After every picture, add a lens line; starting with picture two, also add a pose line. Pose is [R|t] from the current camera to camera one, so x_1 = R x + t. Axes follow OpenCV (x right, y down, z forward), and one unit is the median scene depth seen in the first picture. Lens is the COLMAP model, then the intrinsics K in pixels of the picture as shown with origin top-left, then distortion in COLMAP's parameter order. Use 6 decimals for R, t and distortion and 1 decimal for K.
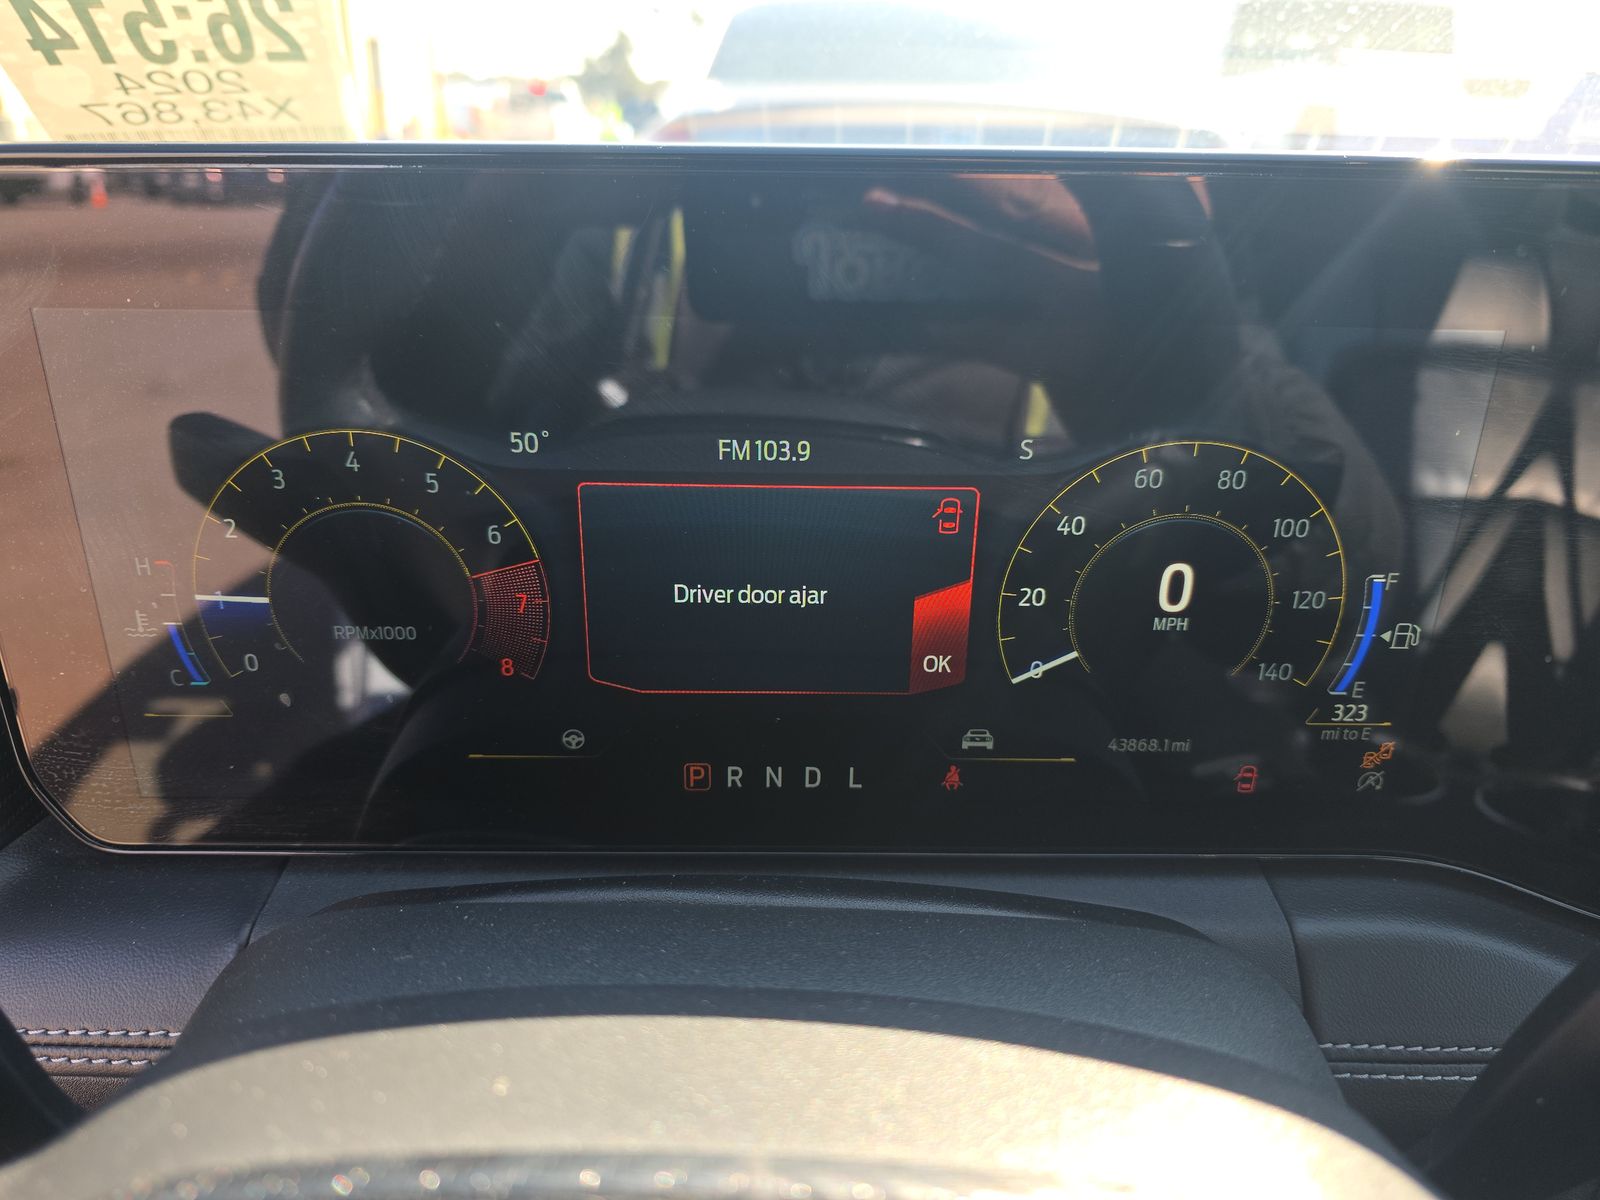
lens RADIAL K [[1068.5, 0, 800.0], [0, 1068.5, 600.0], [0, 0, 1]] dist [-0.009107, -0.001685]
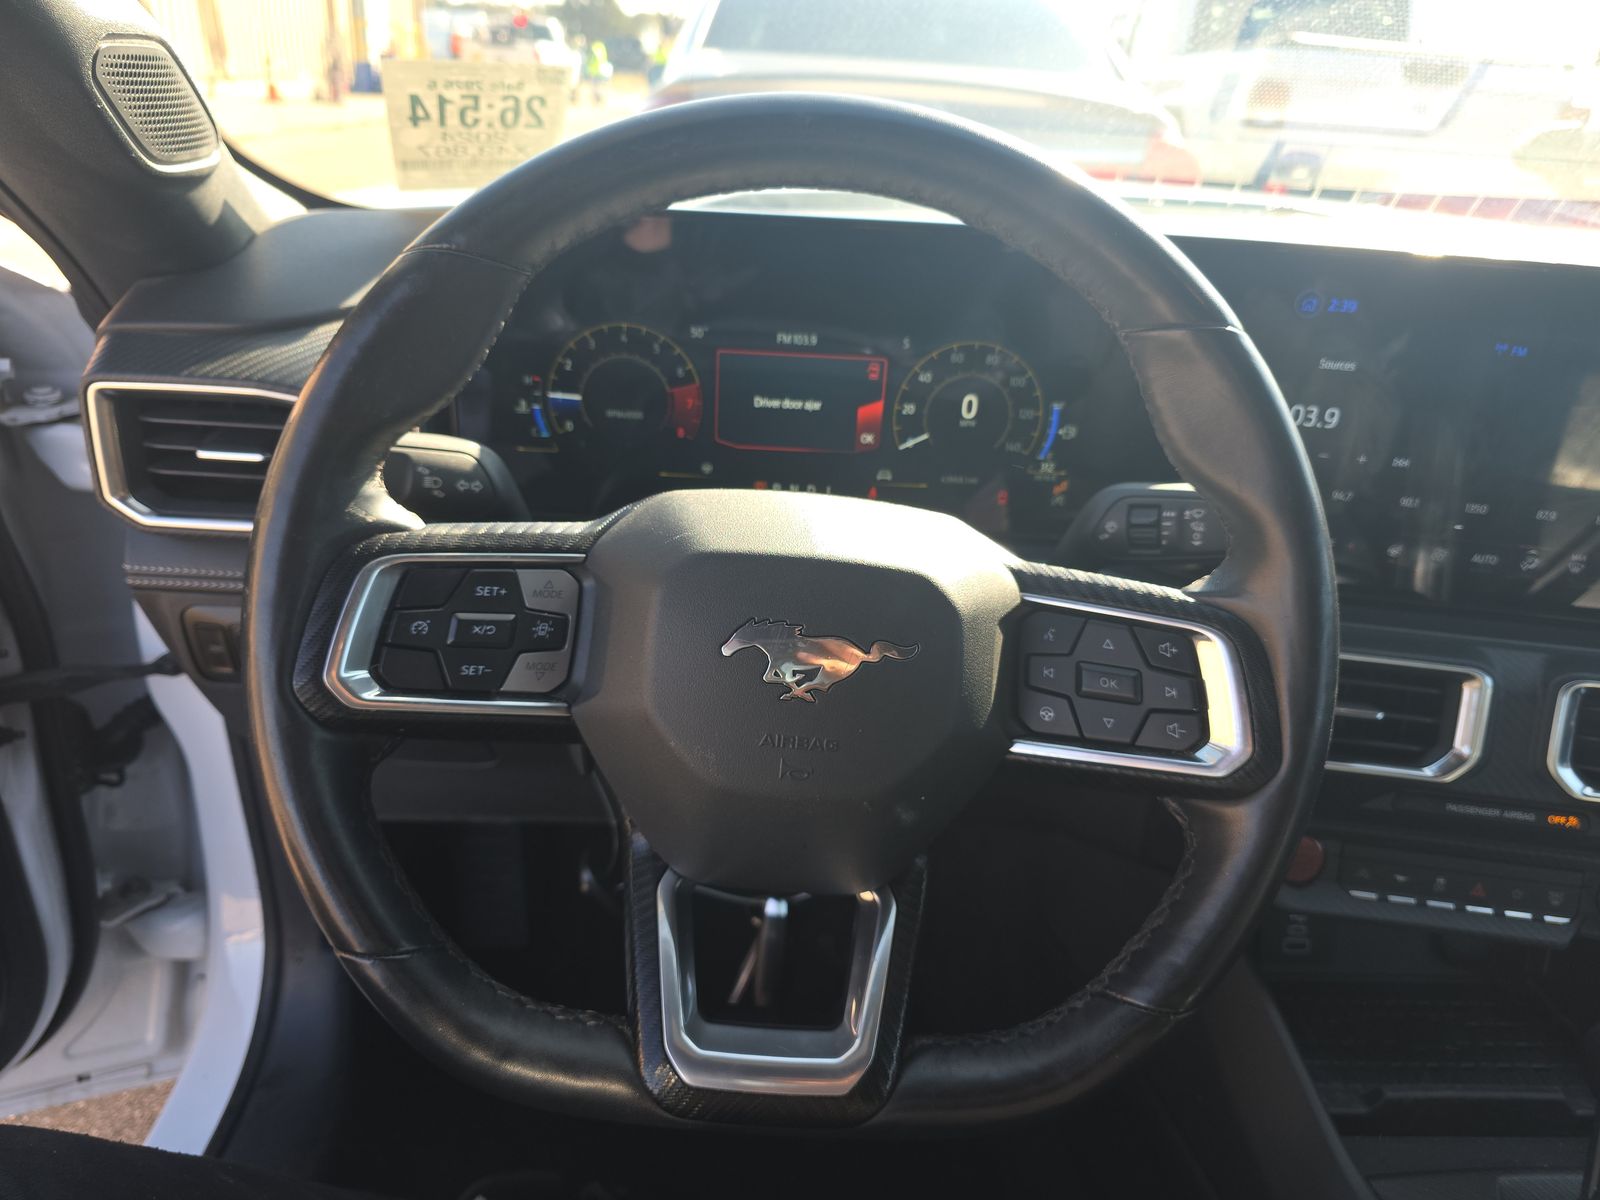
lens RADIAL K [[1065.3, 0, 800.0], [0, 1065.3, 600.0], [0, 0, 1]] dist [0.005189, -0.000197]
pose [[0.999088, 0.030116, 0.030259, -0.076637], [-0.031427, 0.998544, 0.043832, 0.316948], [-0.028895, -0.044743, 0.998581, -1.324323]]
